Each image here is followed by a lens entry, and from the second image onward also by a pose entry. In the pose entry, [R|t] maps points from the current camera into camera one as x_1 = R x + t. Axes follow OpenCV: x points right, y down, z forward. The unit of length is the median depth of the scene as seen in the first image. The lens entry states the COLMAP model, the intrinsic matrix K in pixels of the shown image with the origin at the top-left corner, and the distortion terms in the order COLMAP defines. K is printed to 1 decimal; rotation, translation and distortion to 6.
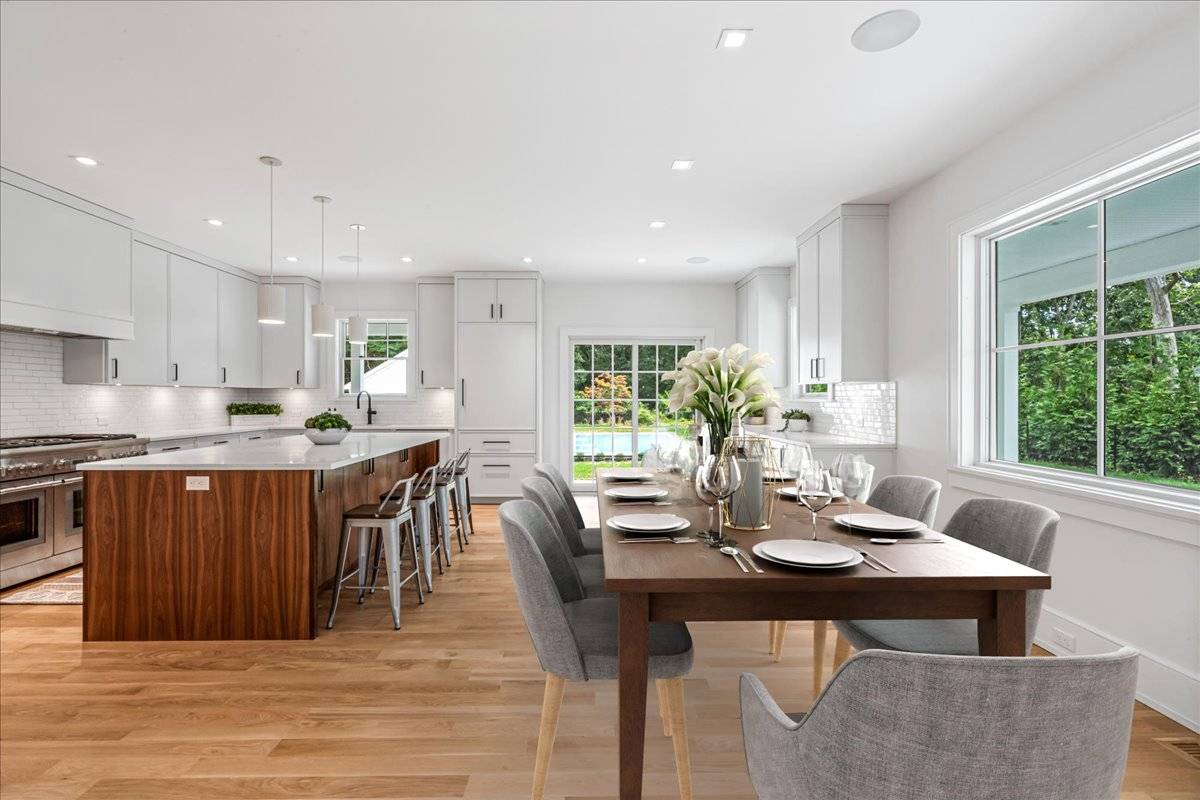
lens RADIAL K [[552.9, 0, 594.8], [0, 552.9, 398.3], [0, 0, 1]] dist [-0.003540, 0.000407]
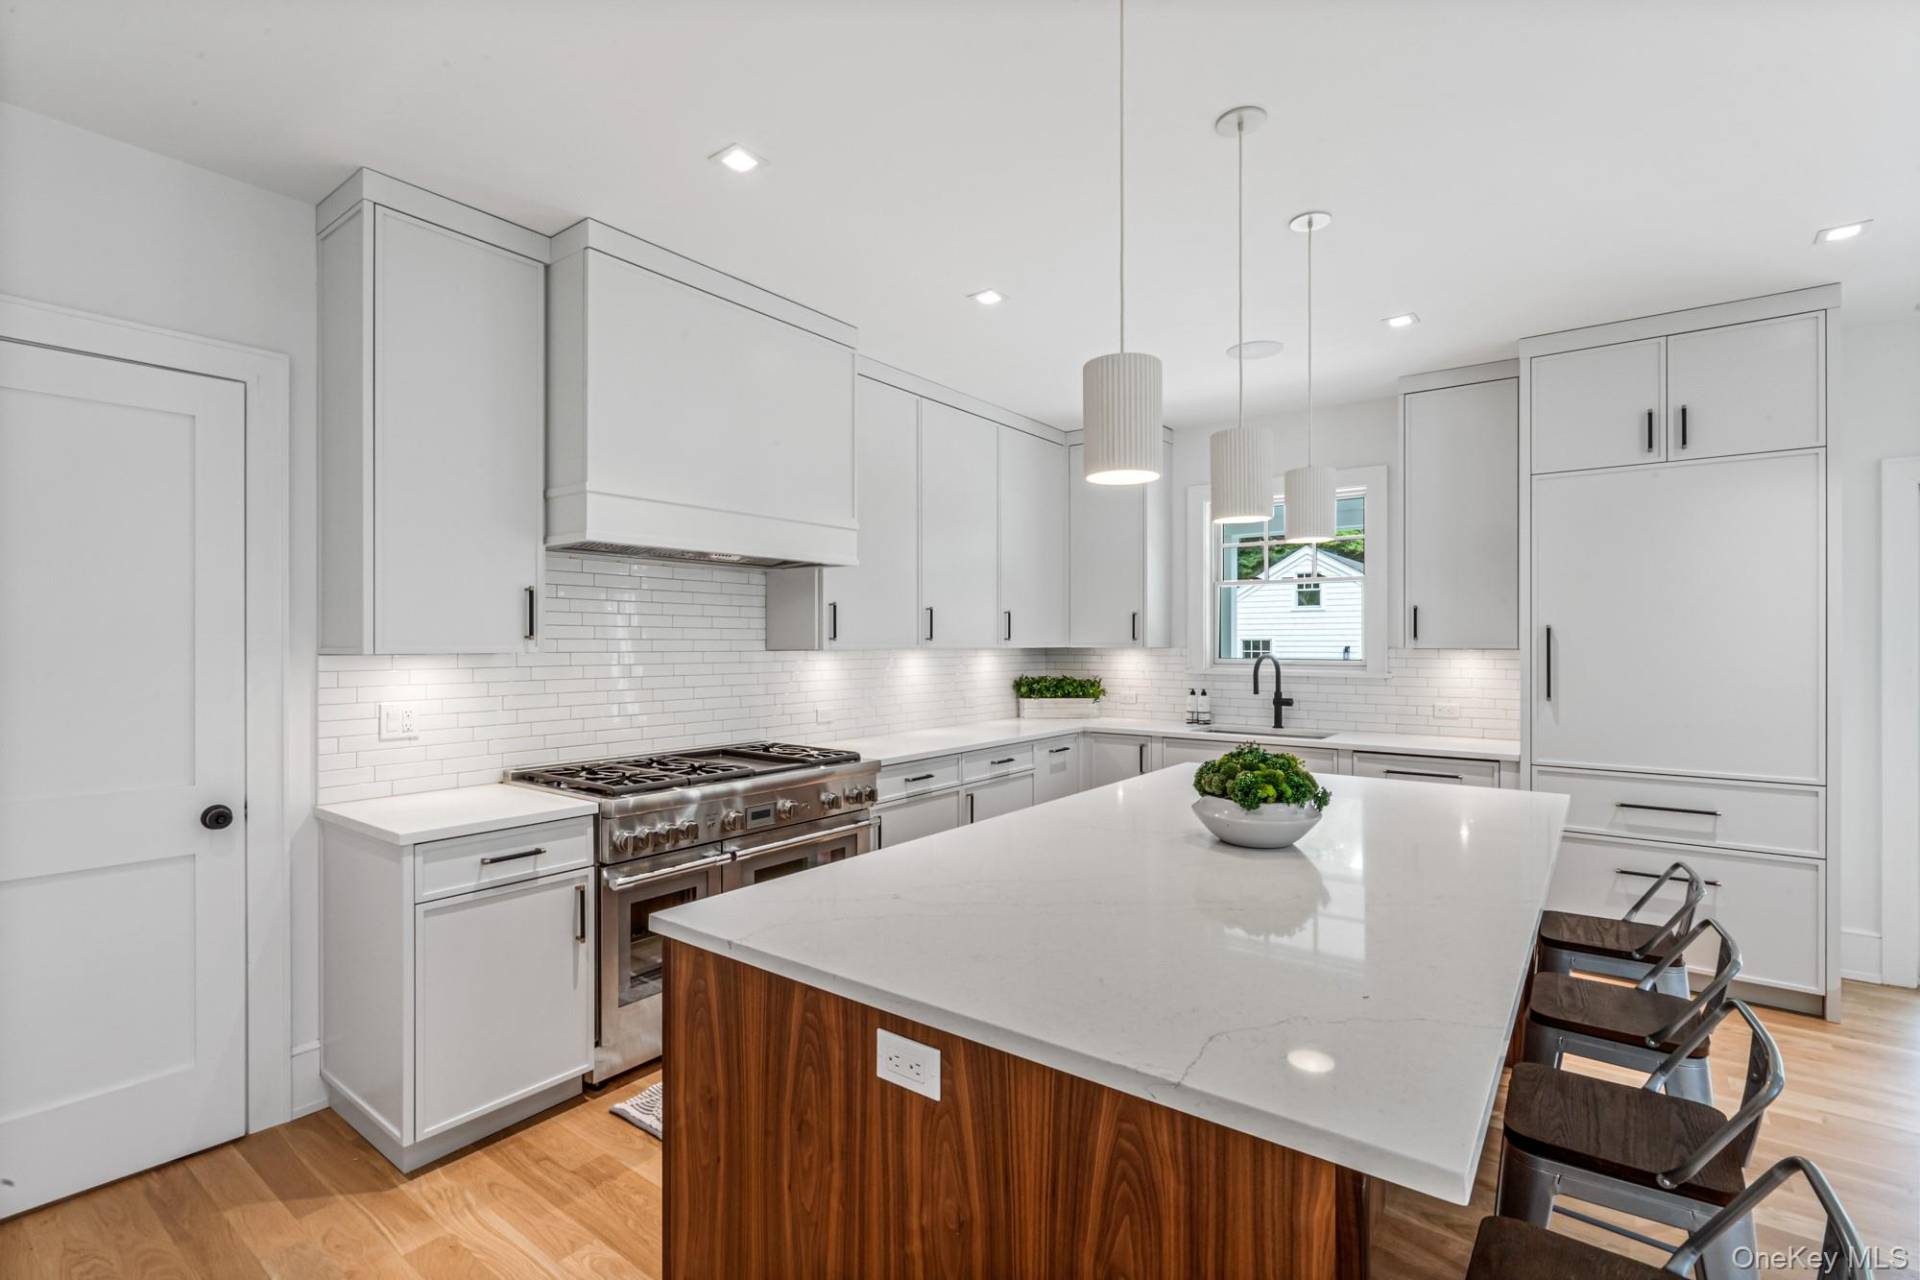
lens RADIAL K [[884.6, 0, 950.6], [0, 884.6, 642.6], [0, 0, 1]] dist [-0.003540, 0.000407]
pose [[0.787524, 0.000315, -0.616284, -0.263914], [-0.000161, 1.000000, 0.000306, -0.034510], [0.616284, -0.000142, 0.787524, 0.407610]]
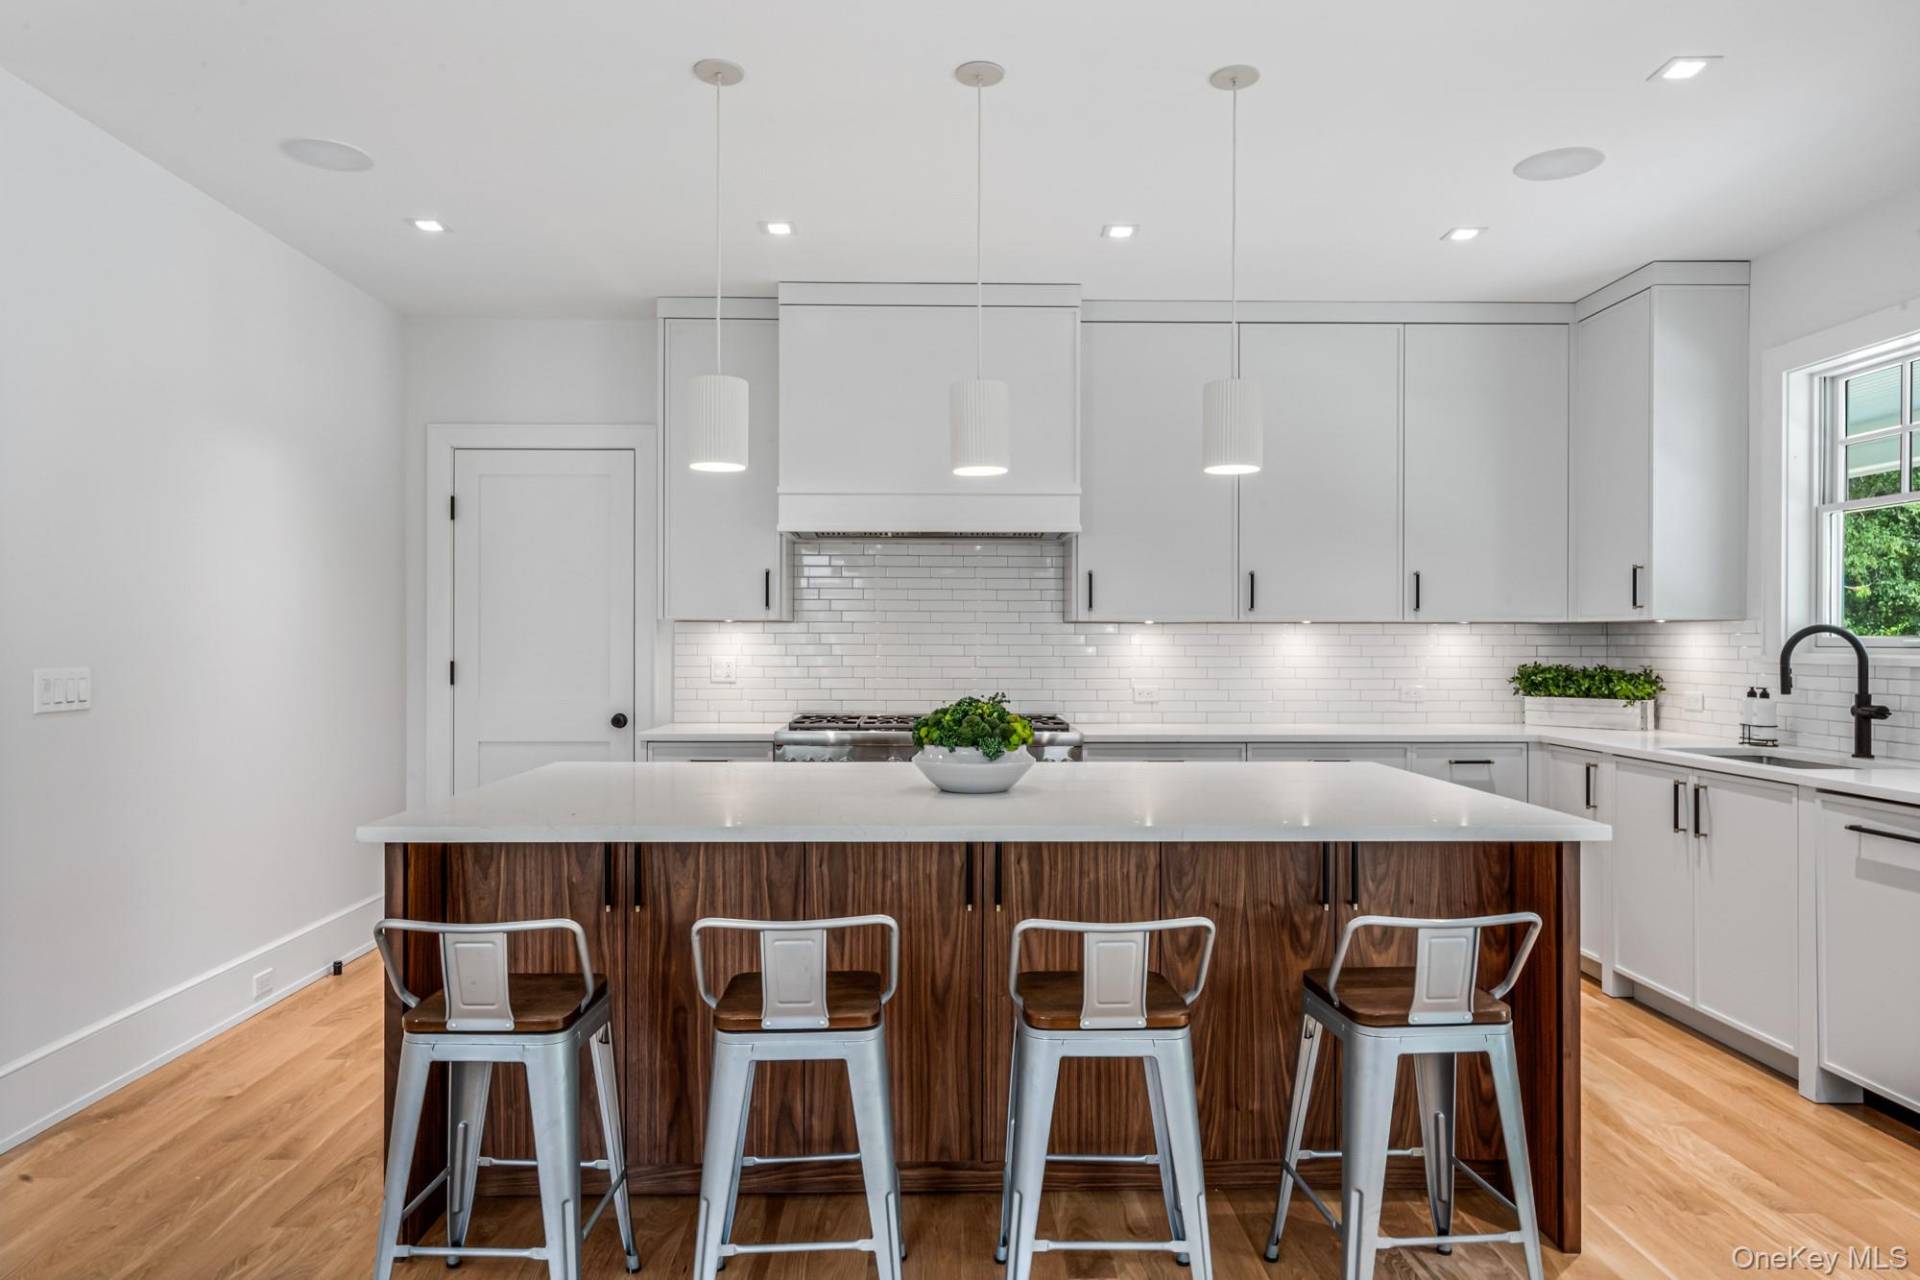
lens RADIAL K [[1189.3, 0, 956.2], [0, 1189.3, 641.9], [0, 0, 1]] dist [0.006027, -0.000856]
pose [[-0.001119, -0.001124, -0.999999, 0.219164], [-0.003565, 0.999993, -0.001120, -0.005882], [0.999993, 0.003564, -0.001123, 0.887589]]
